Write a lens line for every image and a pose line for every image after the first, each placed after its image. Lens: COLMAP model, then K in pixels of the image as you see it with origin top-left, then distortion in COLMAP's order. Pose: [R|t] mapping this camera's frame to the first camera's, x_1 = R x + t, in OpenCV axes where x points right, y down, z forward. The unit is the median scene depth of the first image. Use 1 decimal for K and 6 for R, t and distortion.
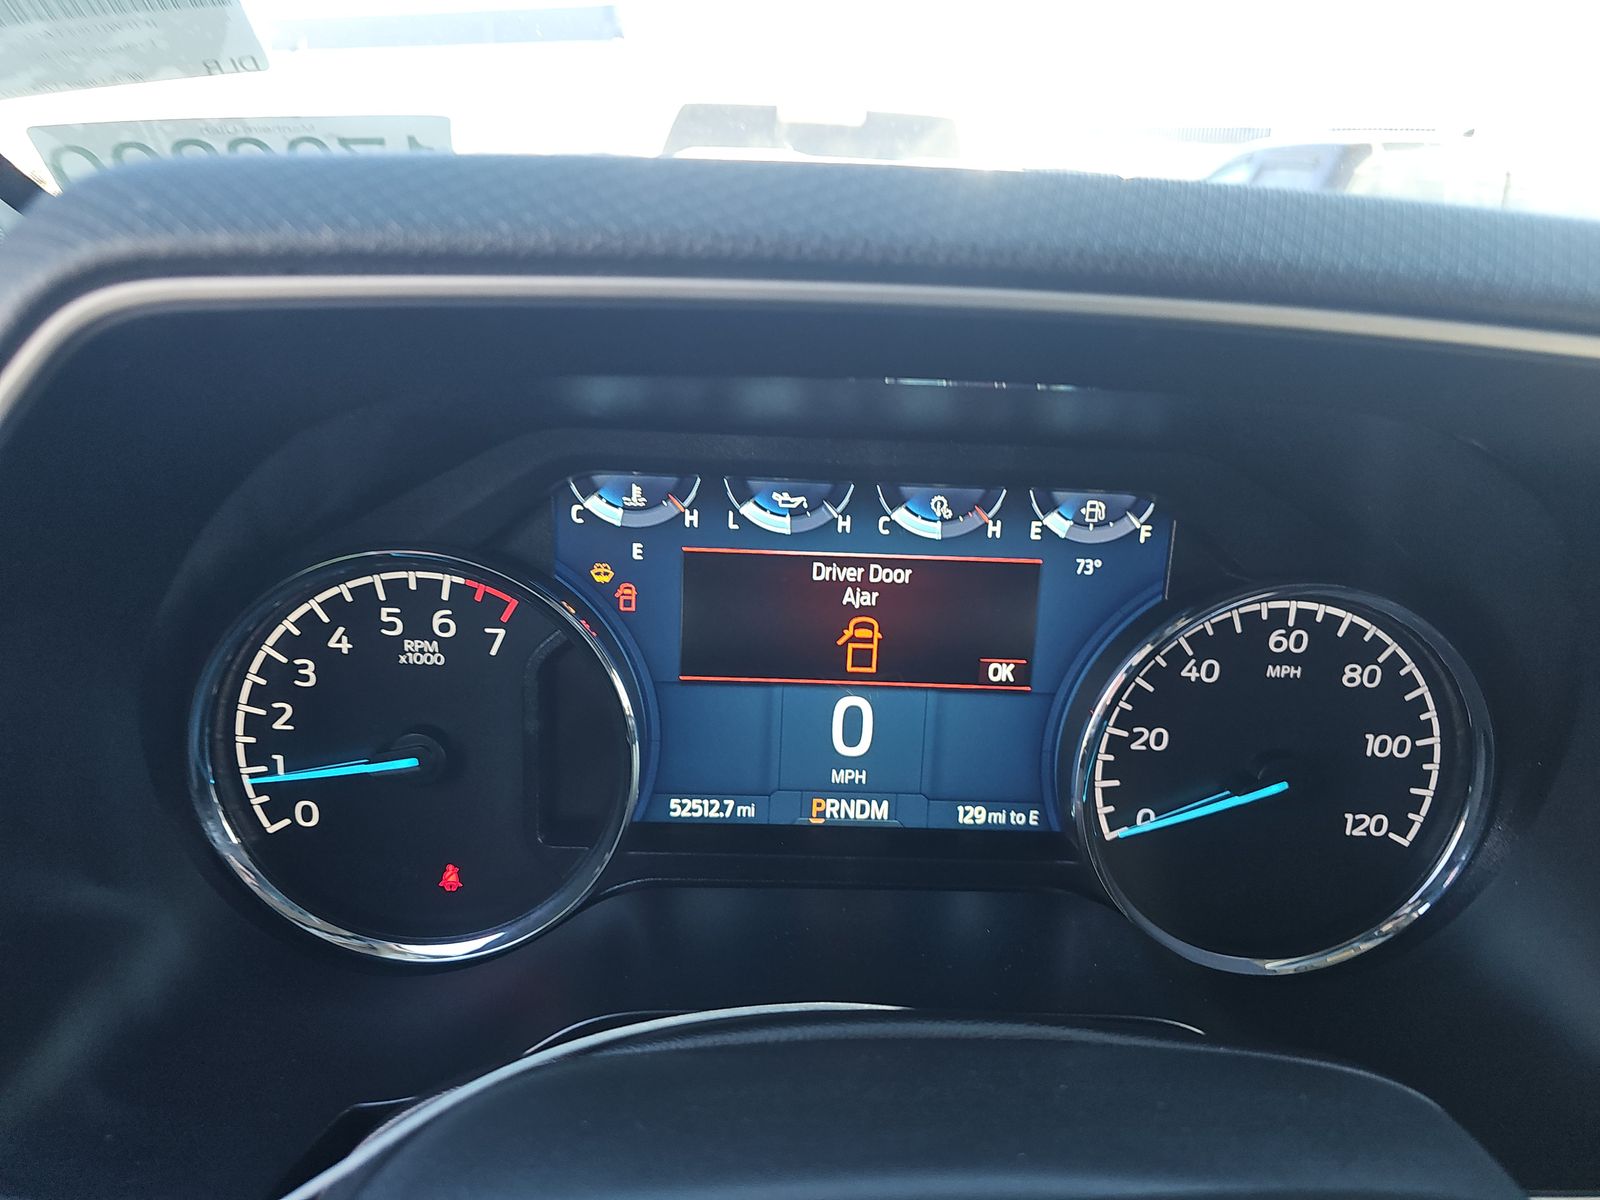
lens RADIAL K [[1071.2, 0, 800.0], [0, 1071.2, 600.0], [0, 0, 1]] dist [0.021745, -0.001955]
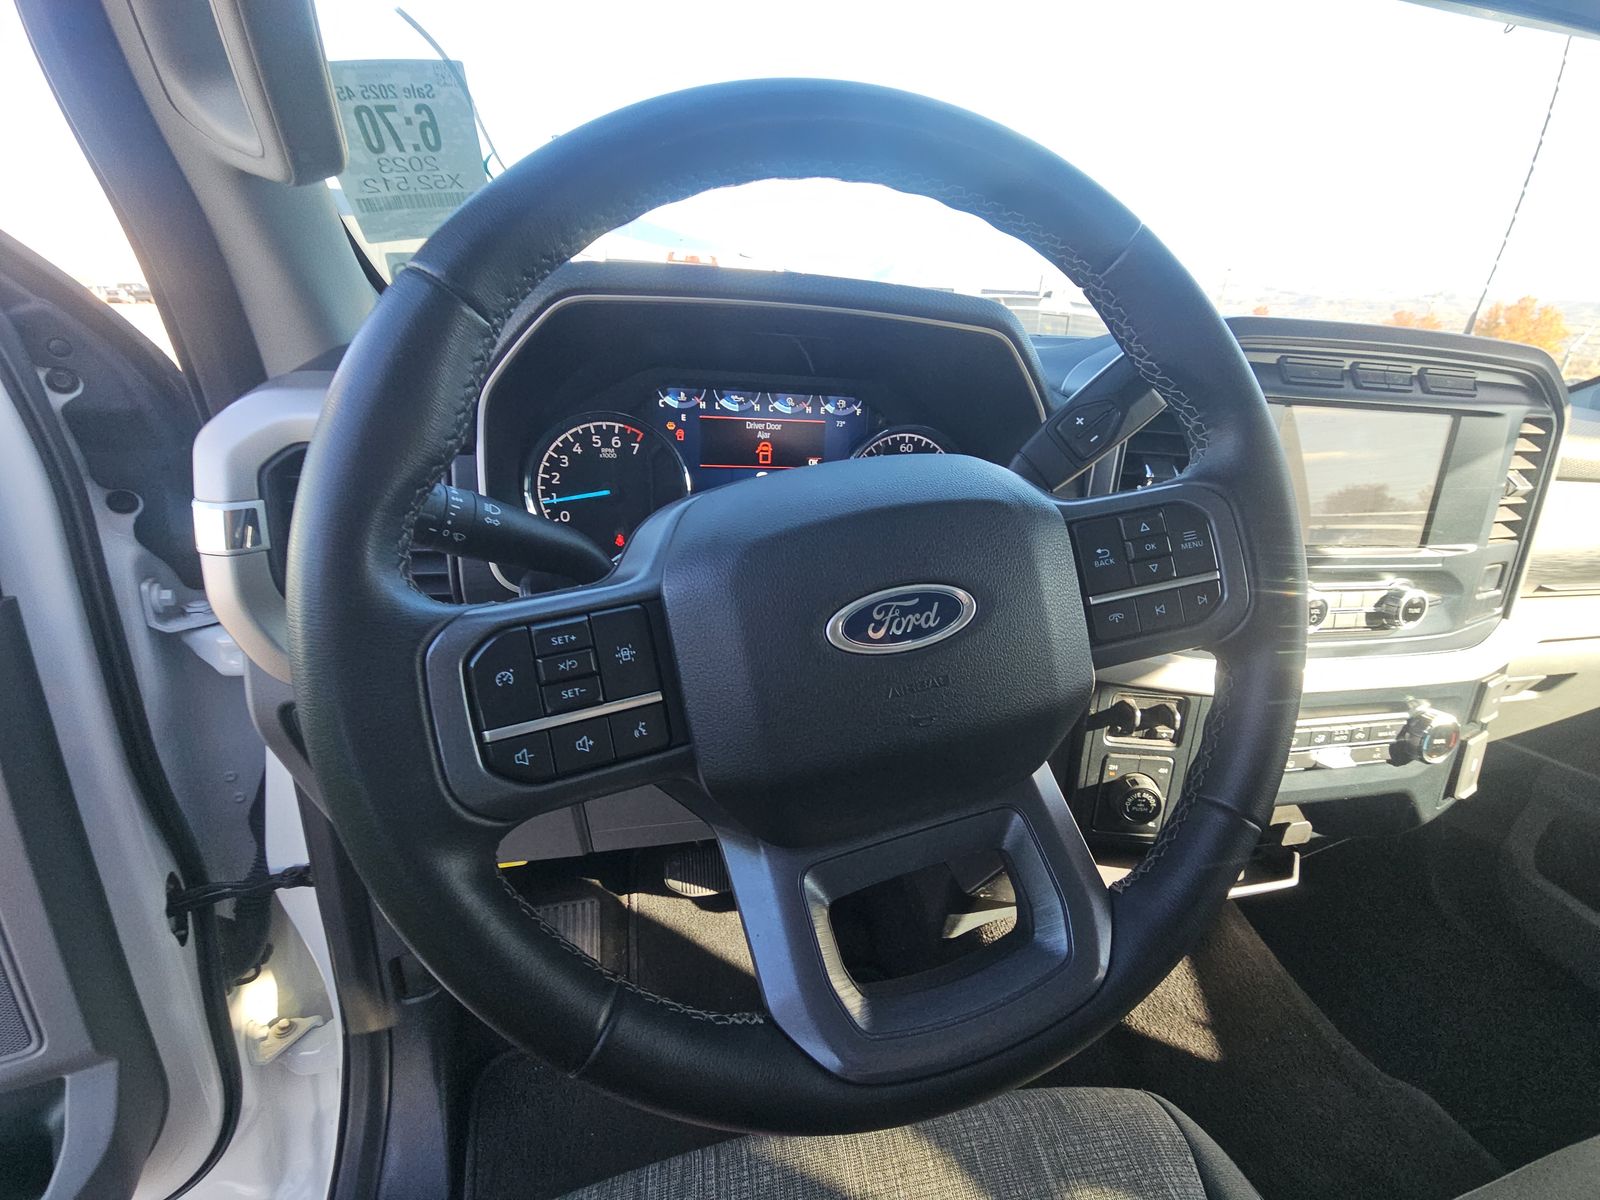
lens RADIAL K [[660.5, 0, 820.1], [0, 660.5, 596.9], [0, 0, 1]] dist [-0.002926, -0.000382]
pose [[0.974537, -0.061461, 0.215639, -0.205098], [0.053178, 0.997615, 0.044009, 0.362773], [-0.217830, -0.031421, 0.975481, -0.763518]]
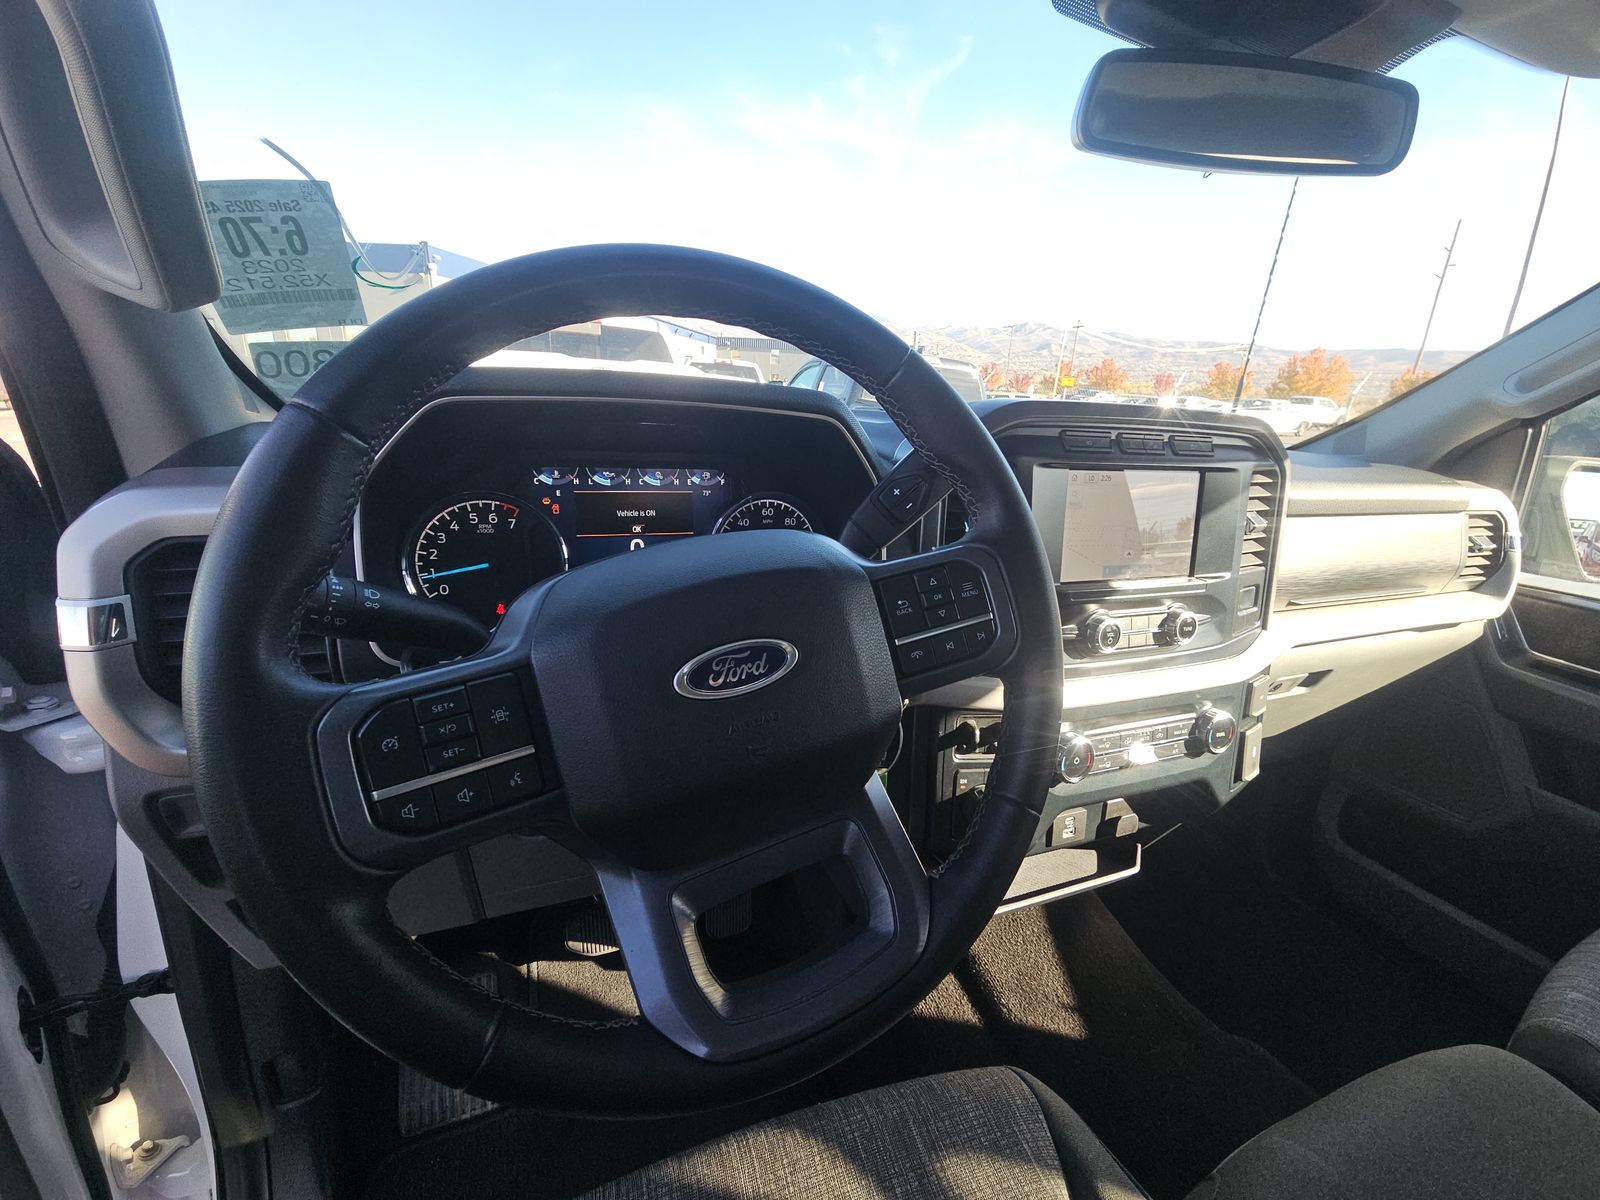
lens RADIAL K [[646.6, 0, 813.2], [0, 646.6, 603.2], [0, 0, 1]] dist [0.007135, -0.008373]
pose [[0.928173, -0.102400, 0.357785, -0.169767], [0.111075, 0.993805, -0.003719, 0.349524], [-0.355187, 0.043193, 0.933797, -0.943231]]
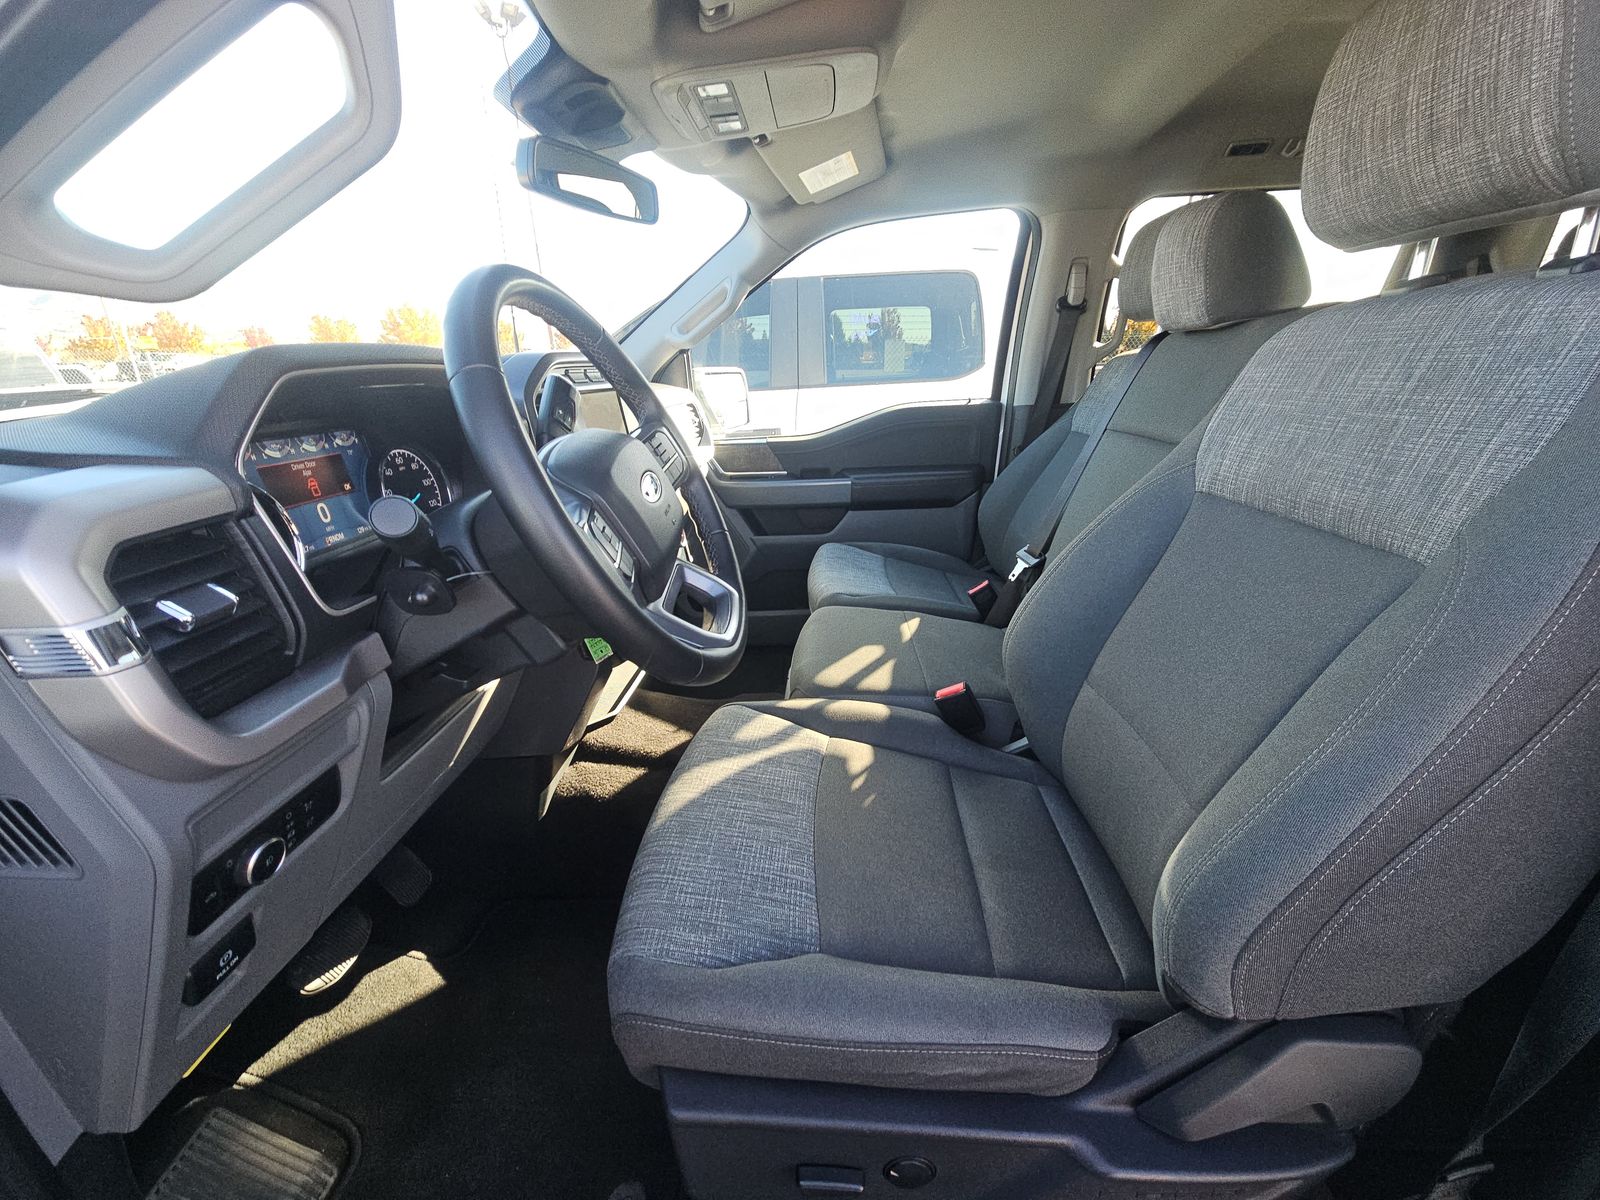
lens RADIAL K [[638.1, 0, 817.7], [0, 638.1, 598.5], [0, 0, 1]] dist [-0.001735, -0.000208]
pose [[0.046795, -0.383874, 0.922199, -1.876215], [0.376931, 0.861746, 0.339583, 0.264370], [-0.925059, 0.331714, 0.185020, -0.713908]]
